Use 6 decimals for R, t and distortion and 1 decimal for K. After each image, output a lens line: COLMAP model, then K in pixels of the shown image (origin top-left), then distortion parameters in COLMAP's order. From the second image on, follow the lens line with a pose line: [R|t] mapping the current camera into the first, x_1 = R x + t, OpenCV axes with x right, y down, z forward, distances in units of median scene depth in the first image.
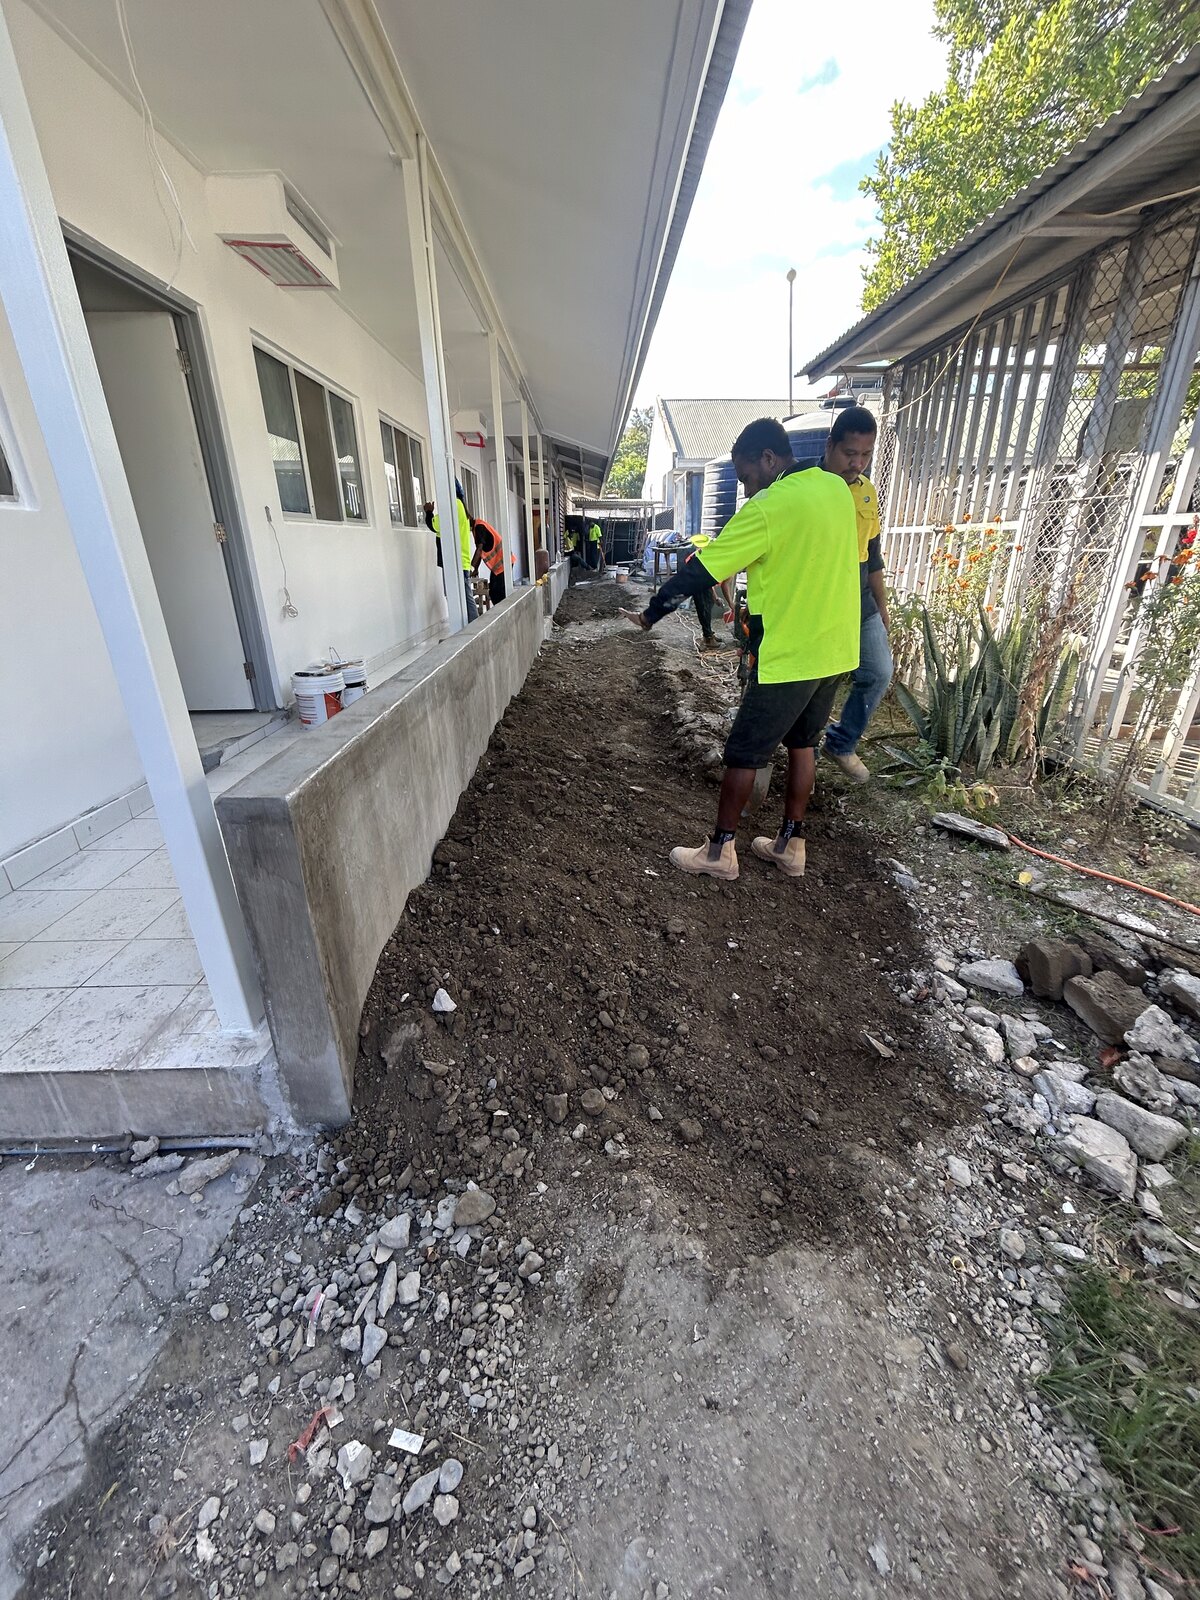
lens RADIAL K [[641.0, 0, 599.9], [0, 641.0, 791.4], [0, 0, 1]] dist [0.001652, 0.000354]
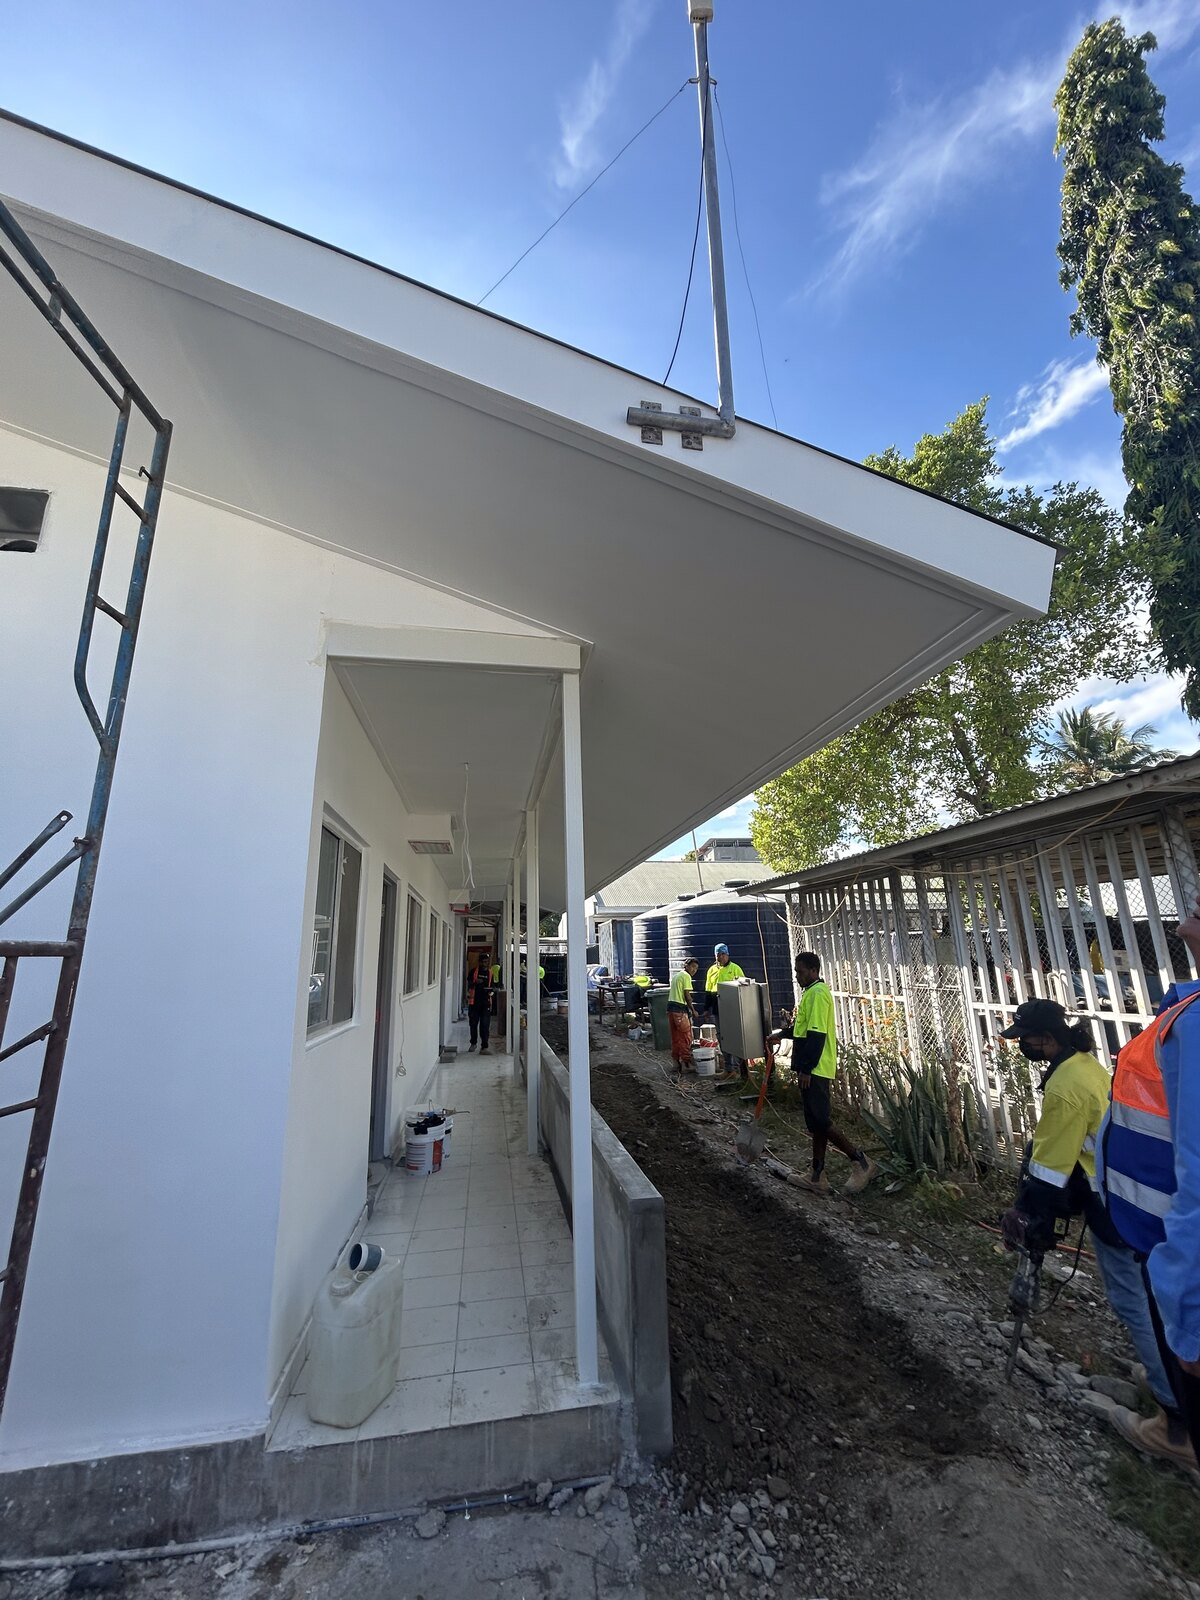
lens RADIAL K [[642.3, 0, 600.0], [0, 642.3, 800.0], [0, 0, 1]] dist [-0.001262, -0.000641]
pose [[0.987791, 0.023124, 0.154059, -0.832049], [0.070242, 0.816581, -0.572941, 0.110683], [-0.139050, 0.576767, 0.804987, -1.106039]]
